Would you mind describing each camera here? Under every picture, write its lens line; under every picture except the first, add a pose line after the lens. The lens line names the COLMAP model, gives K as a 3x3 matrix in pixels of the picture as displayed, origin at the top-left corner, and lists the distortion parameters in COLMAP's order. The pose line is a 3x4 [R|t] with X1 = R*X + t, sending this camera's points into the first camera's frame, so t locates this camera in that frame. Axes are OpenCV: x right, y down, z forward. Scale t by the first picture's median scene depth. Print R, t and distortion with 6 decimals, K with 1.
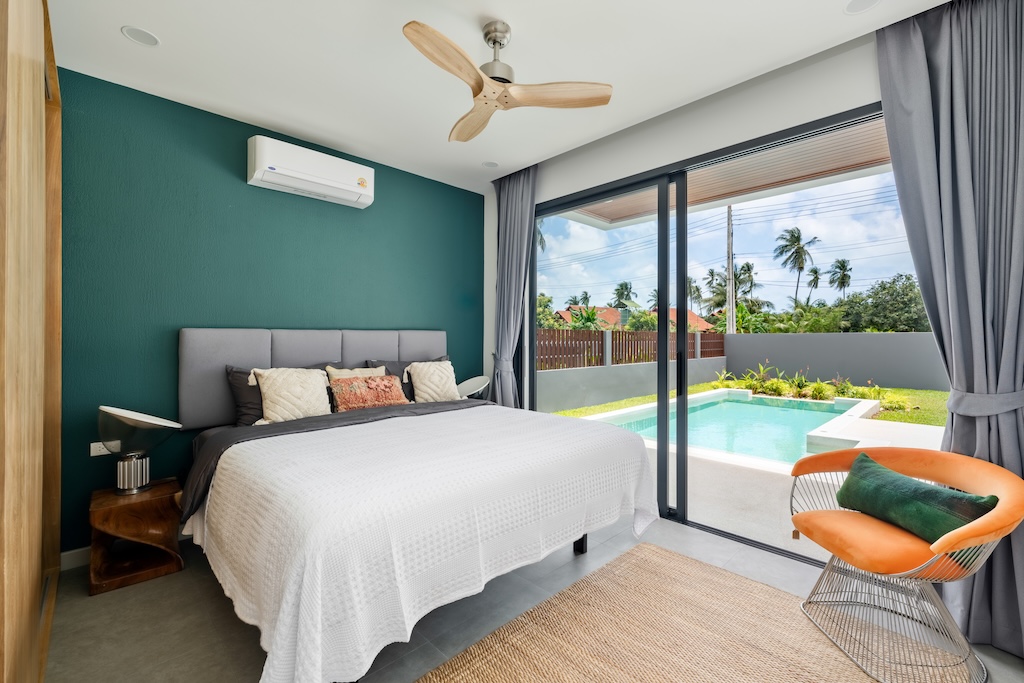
lens RADIAL K [[439.5, 0, 510.4], [0, 439.5, 337.7], [0, 0, 1]] dist [0.001627, 0.000031]
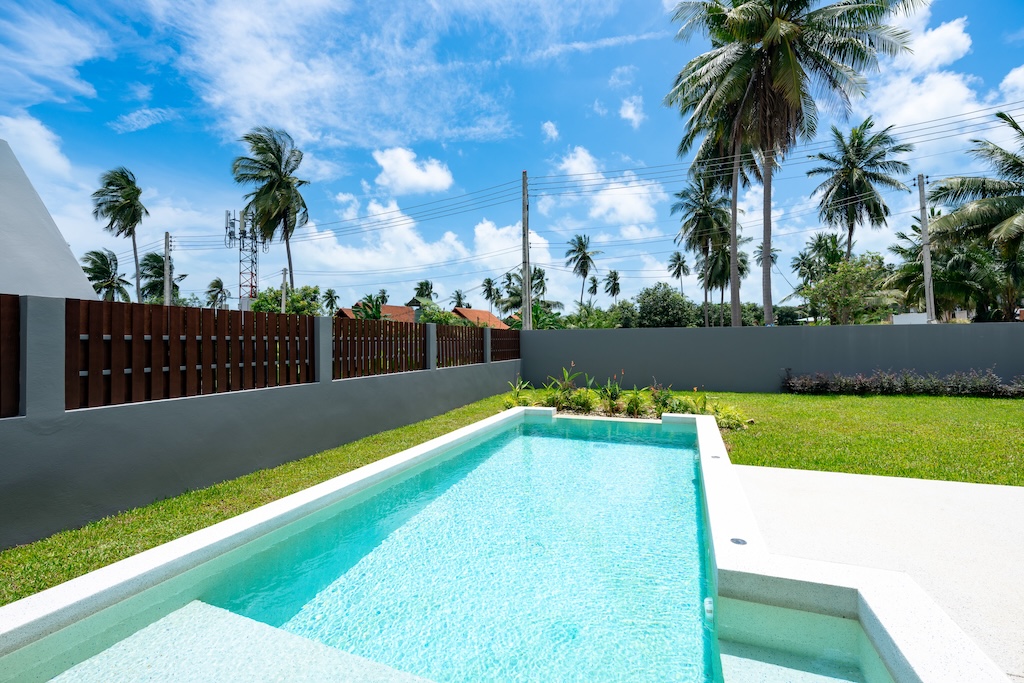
lens RADIAL K [[458.5, 0, 515.7], [0, 458.5, 337.7], [0, 0, 1]] dist [0.004598, 0.000341]
pose [[0.904459, -0.003149, 0.426550, 0.122849], [0.006366, 0.999961, -0.006118, 0.009792], [-0.426514, 0.008249, 0.904444, 0.248159]]
